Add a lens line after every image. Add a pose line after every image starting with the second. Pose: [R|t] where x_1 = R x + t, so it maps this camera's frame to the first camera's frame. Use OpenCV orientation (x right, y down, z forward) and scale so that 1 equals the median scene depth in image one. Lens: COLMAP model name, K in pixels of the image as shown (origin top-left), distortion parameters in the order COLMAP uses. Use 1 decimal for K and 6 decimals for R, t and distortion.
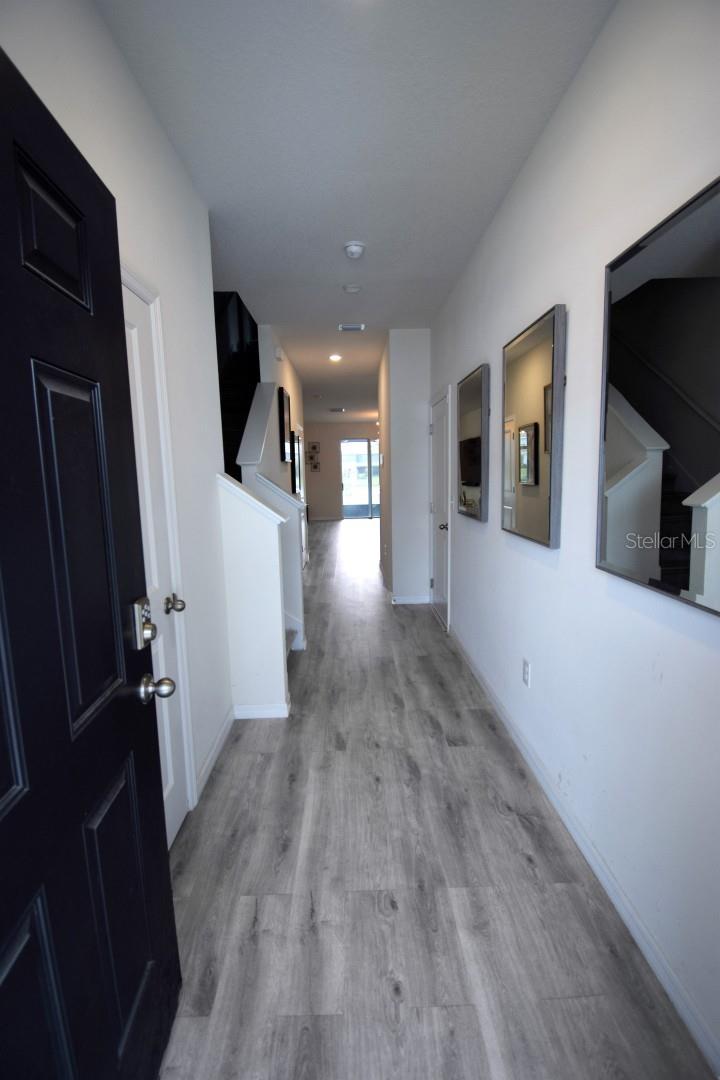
lens RADIAL K [[493.8, 0, 359.0], [0, 493.8, 537.1], [0, 0, 1]] dist [-0.001153, -0.000081]
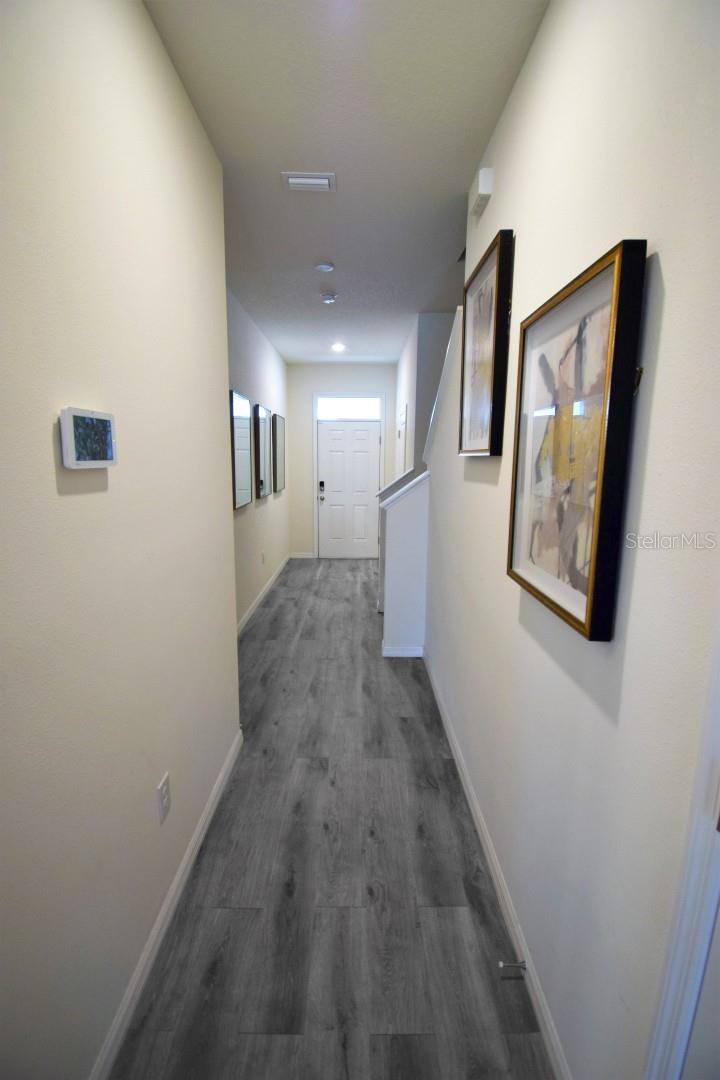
lens RADIAL K [[493.8, 0, 359.0], [0, 493.8, 537.5], [0, 0, 1]] dist [-0.001153, -0.000081]
pose [[-0.999788, 0.001045, 0.020575, -0.099387], [0.007151, 0.954230, 0.298988, -0.339757], [-0.019321, 0.299072, -0.954035, 2.218196]]
